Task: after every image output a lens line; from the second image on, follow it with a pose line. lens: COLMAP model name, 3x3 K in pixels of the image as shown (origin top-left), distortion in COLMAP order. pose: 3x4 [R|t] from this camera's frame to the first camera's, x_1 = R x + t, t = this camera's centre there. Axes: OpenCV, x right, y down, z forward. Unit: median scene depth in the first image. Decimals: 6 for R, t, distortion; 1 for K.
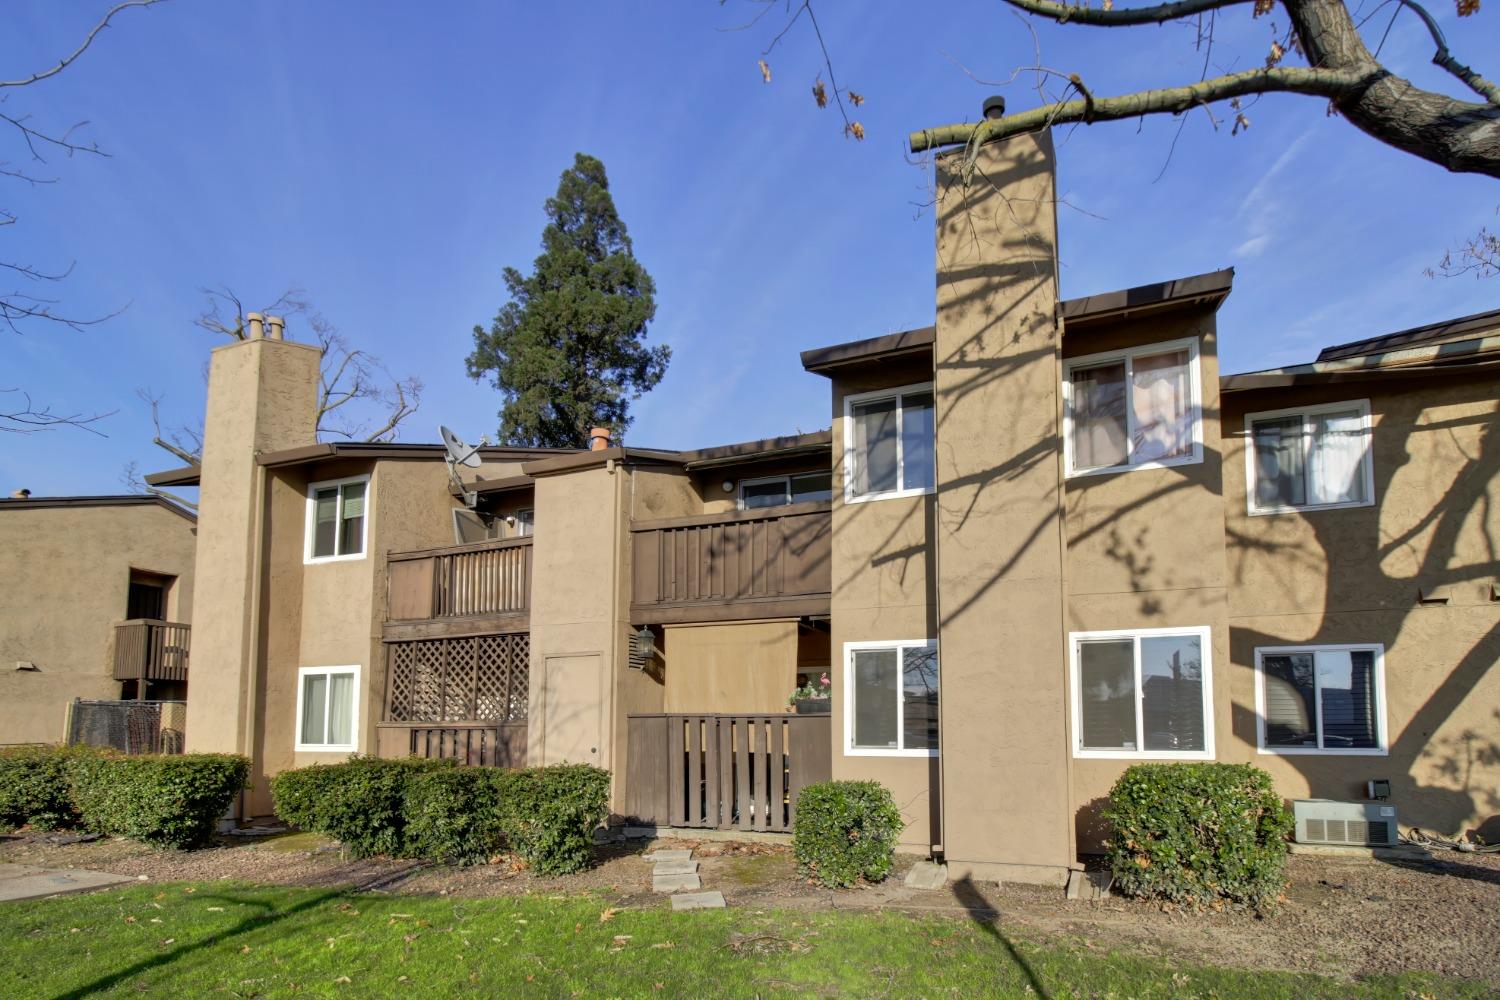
lens RADIAL K [[698.2, 0, 750.6], [0, 698.2, 471.5], [0, 0, 1]] dist [0.002171, -0.000279]
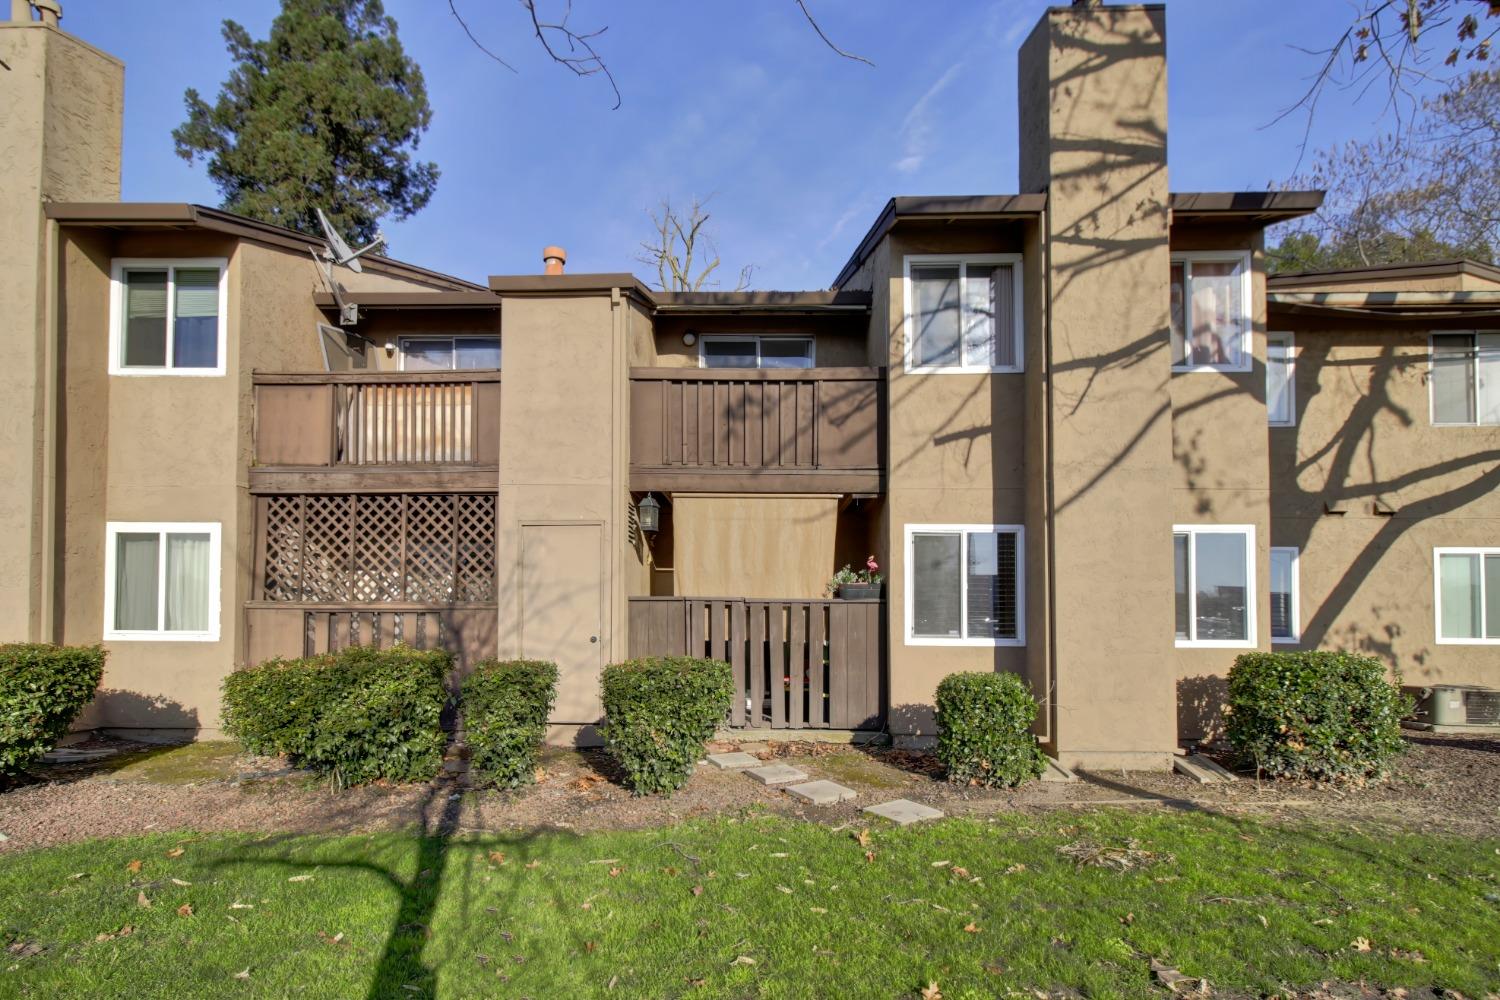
lens RADIAL K [[753.2, 0, 749.4], [0, 753.2, 392.6], [0, 0, 1]] dist [0.000037, 0.000404]
pose [[0.943947, 0.102621, 0.313740, -0.341166], [-0.123143, 0.991310, 0.046252, 0.047629], [-0.306267, -0.082295, 0.948382, 0.127212]]
